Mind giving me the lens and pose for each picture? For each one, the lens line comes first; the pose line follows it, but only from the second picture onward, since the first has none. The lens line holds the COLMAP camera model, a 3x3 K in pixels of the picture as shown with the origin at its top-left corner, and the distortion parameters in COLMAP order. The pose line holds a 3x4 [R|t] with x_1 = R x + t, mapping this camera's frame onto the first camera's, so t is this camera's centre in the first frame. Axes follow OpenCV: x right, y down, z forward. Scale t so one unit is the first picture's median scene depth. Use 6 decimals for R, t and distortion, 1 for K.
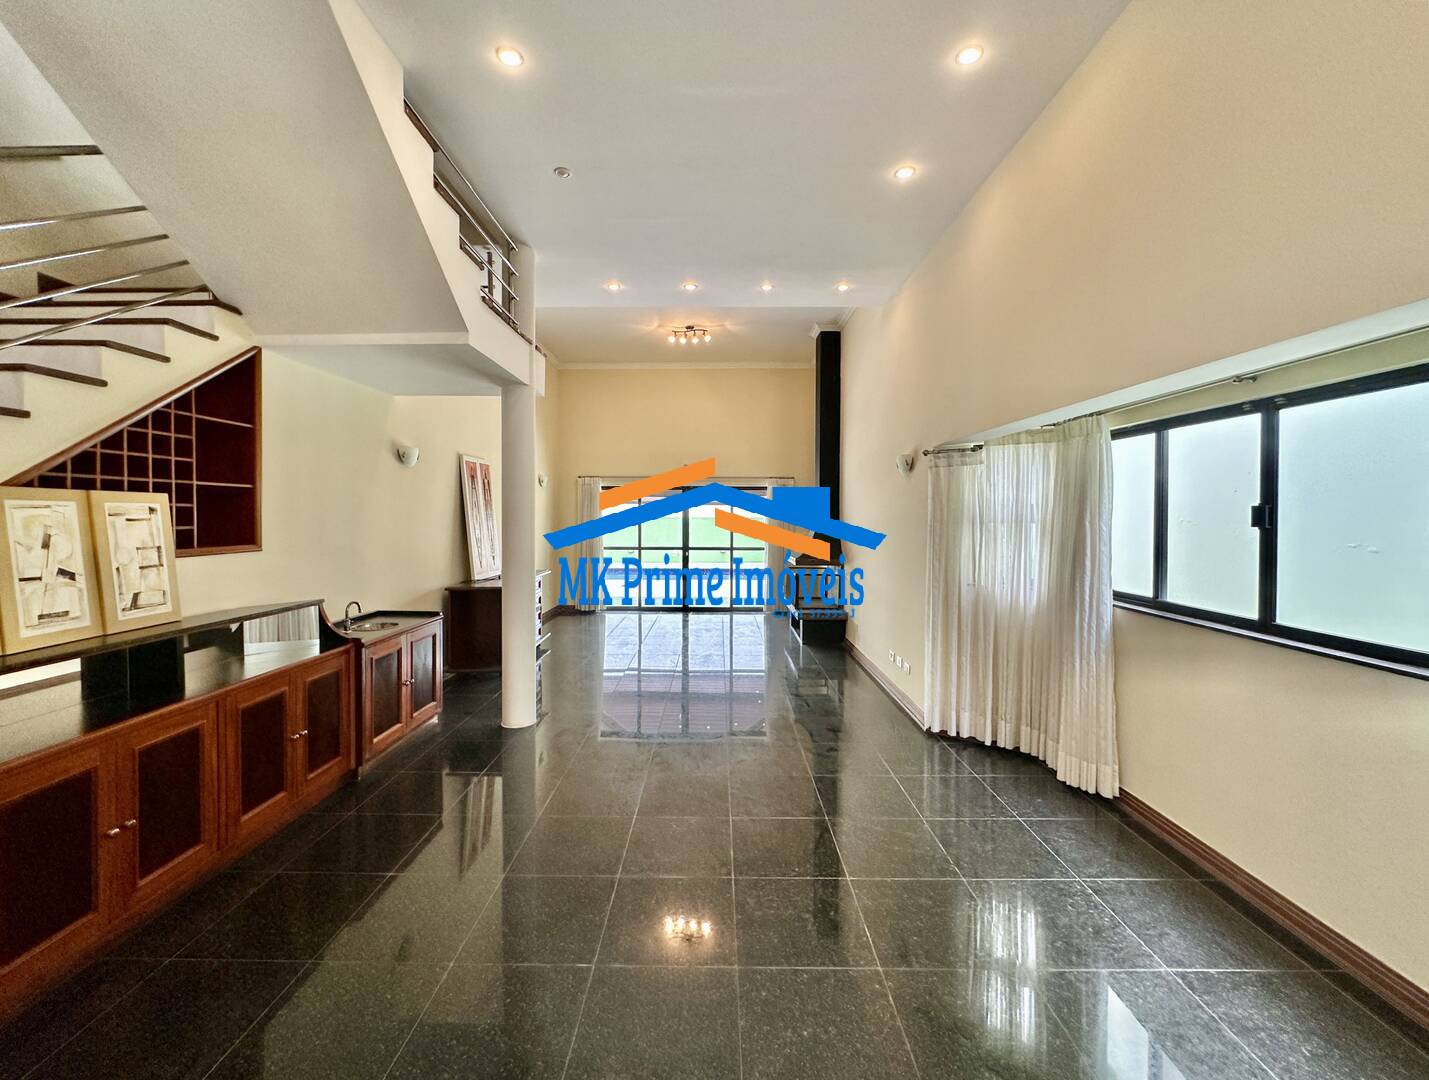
lens RADIAL K [[577.4, 0, 714.0], [0, 577.4, 534.9], [0, 0, 1]] dist [0.000246, 0.000006]
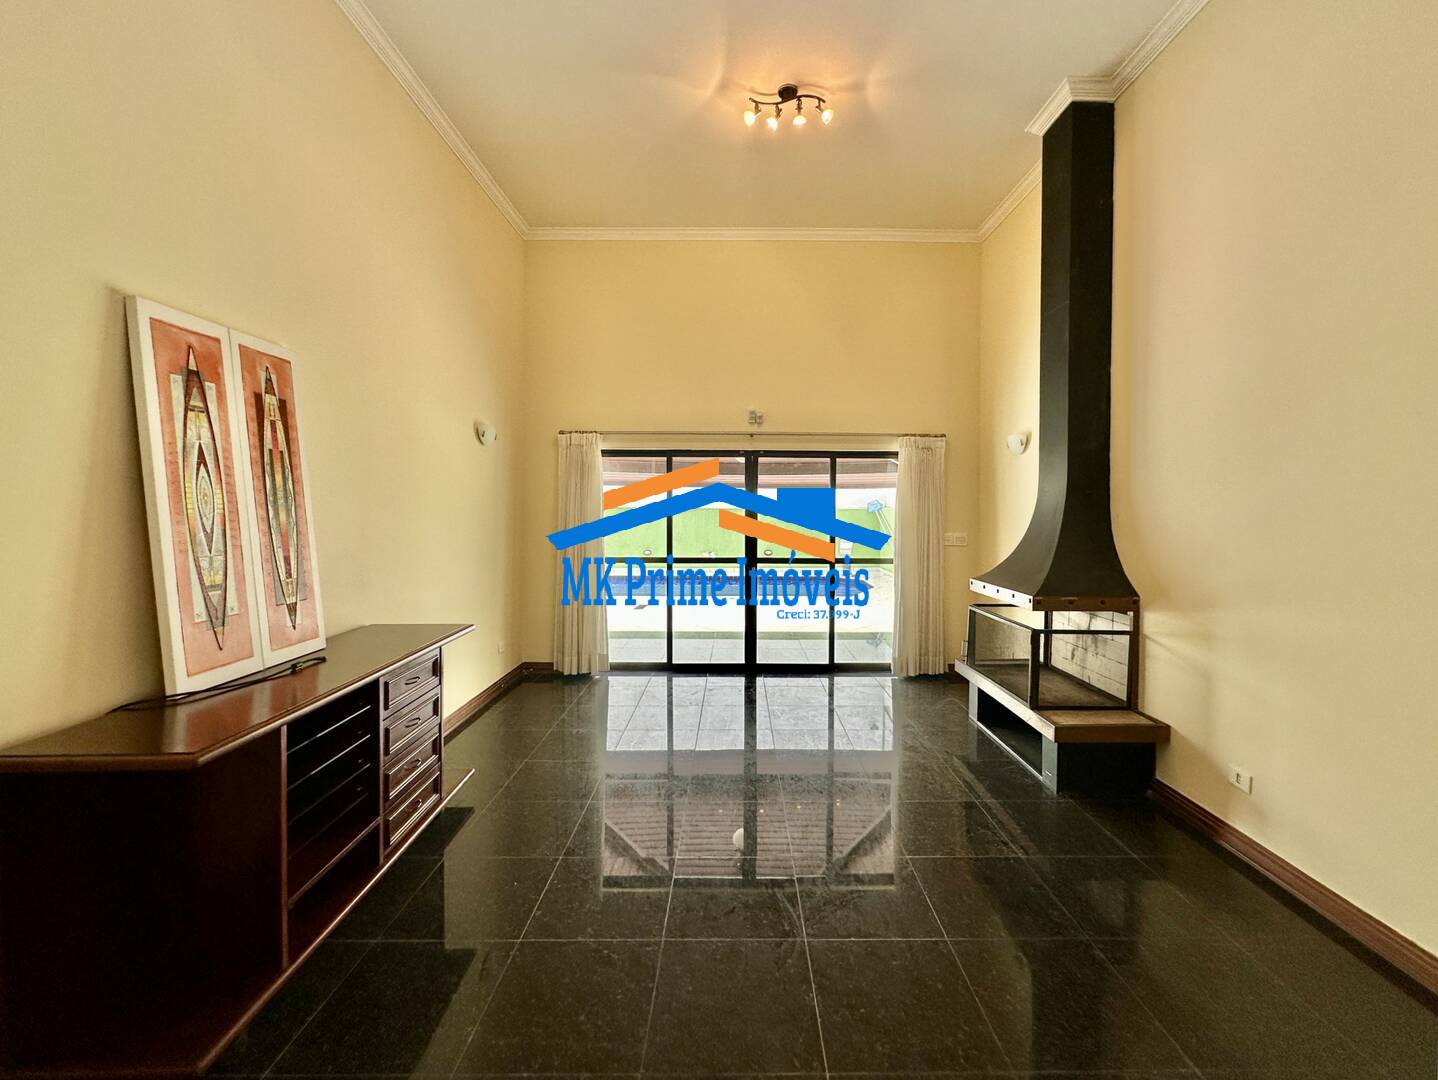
lens RADIAL K [[577.1, 0, 721.2], [0, 577.1, 532.9], [0, 0, 1]] dist [0.000424, 0.000074]
pose [[0.999998, 0.001705, -0.001270, -0.083091], [-0.001690, 0.999932, 0.011572, -0.010983], [0.001290, -0.011570, 0.999932, 0.471676]]
